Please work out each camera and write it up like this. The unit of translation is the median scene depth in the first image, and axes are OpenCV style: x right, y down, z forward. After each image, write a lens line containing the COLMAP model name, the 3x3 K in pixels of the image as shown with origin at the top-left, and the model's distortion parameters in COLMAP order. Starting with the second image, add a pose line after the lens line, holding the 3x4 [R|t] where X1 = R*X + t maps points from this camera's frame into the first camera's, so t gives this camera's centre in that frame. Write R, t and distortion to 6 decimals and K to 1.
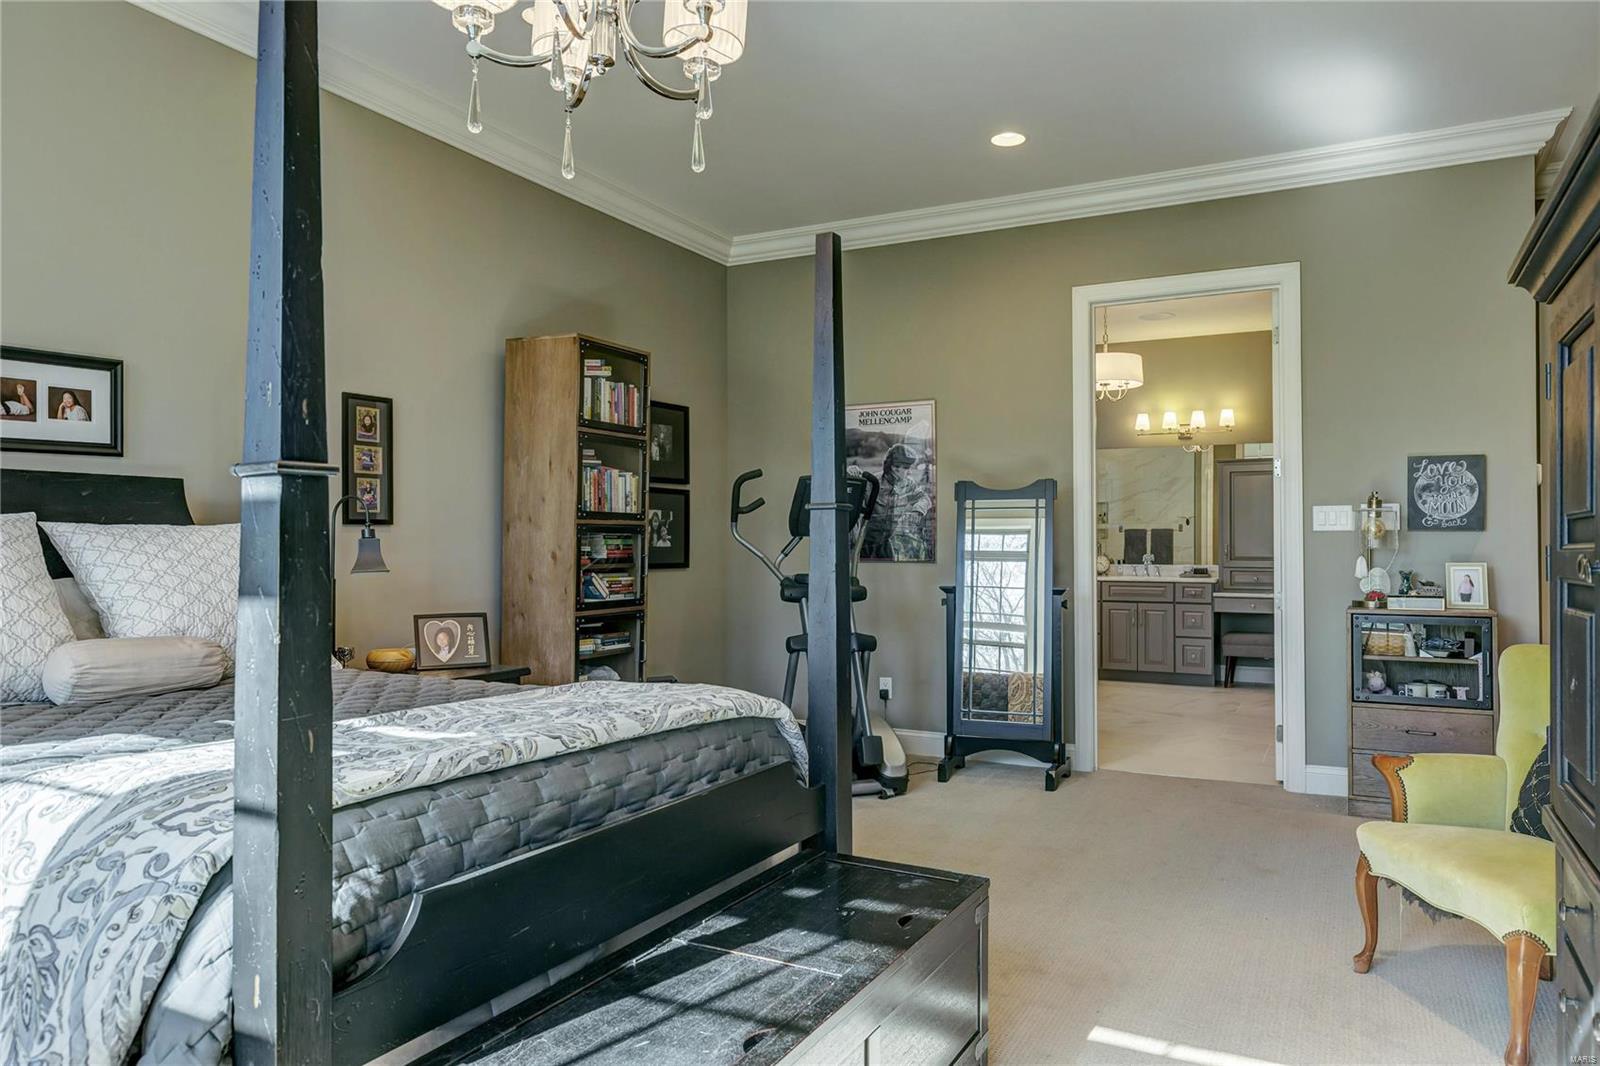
lens RADIAL K [[1075.5, 0, 801.4], [0, 1075.5, 539.8], [0, 0, 1]] dist [0.005533, 0.000298]
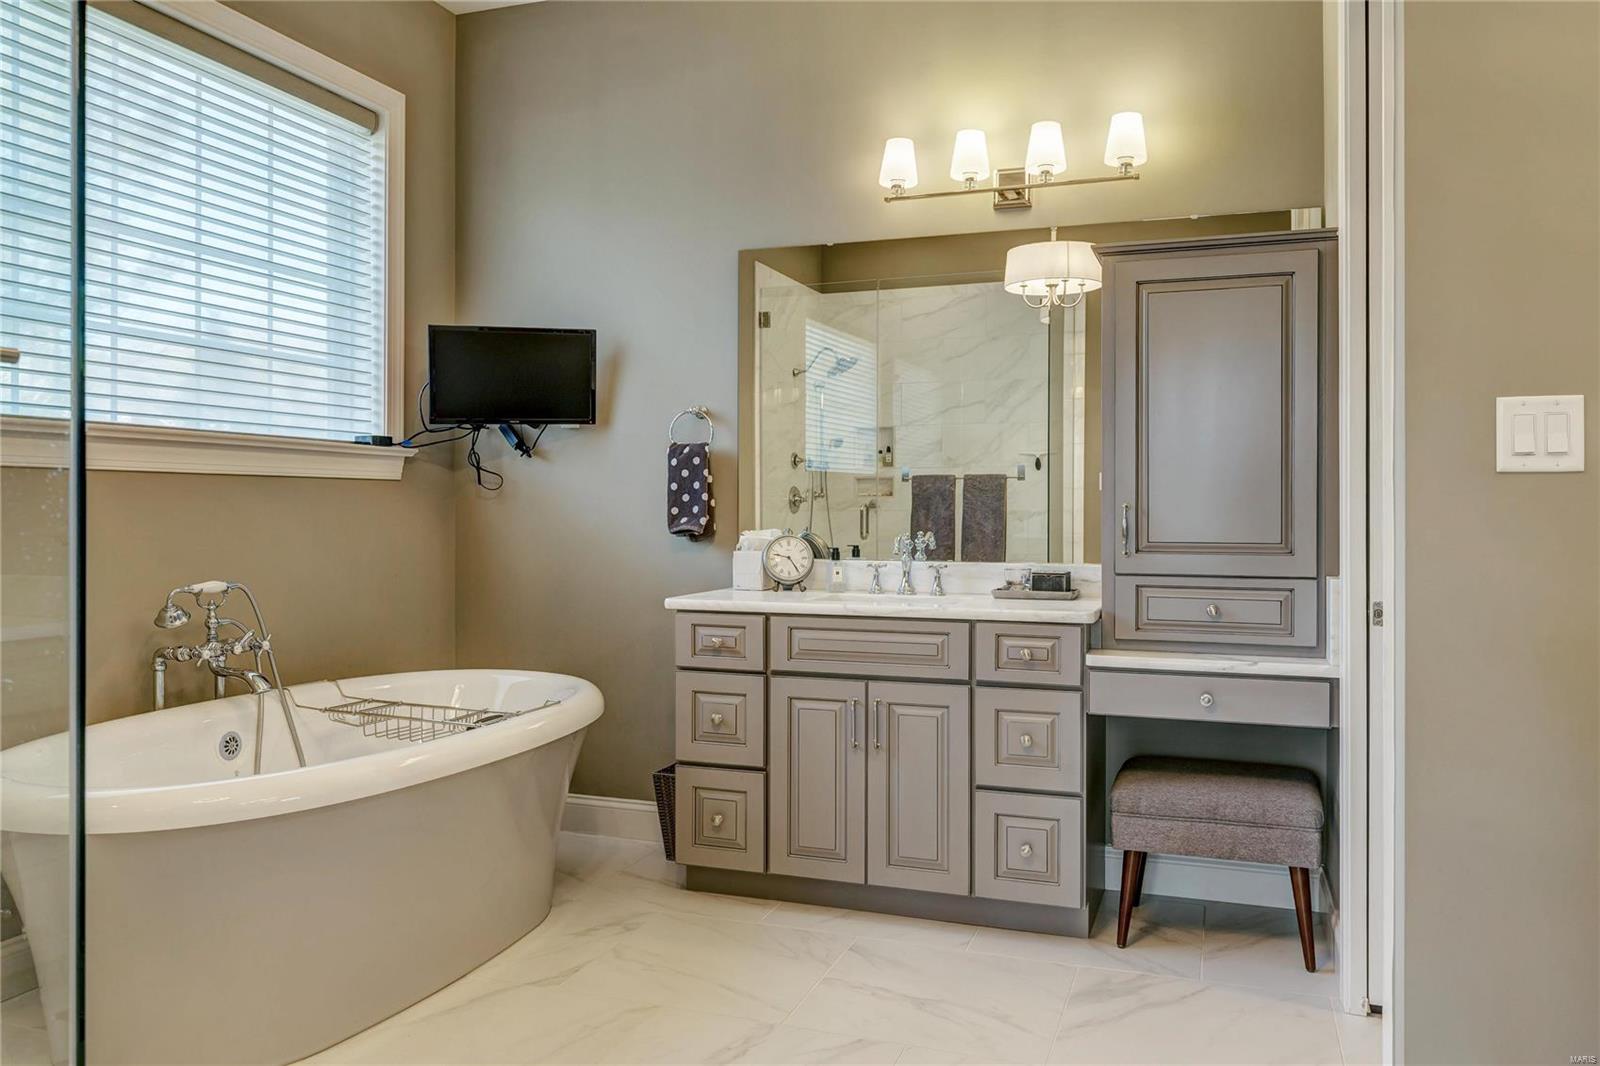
lens RADIAL K [[1209.8, 0, 799.4], [0, 1209.8, 525.9], [0, 0, 1]] dist [-0.015236, -0.000942]
pose [[0.991069, -0.001473, 0.133340, 0.236458], [-0.000835, 0.999851, 0.017254, 0.004369], [-0.133346, -0.017211, 0.990920, 0.619576]]
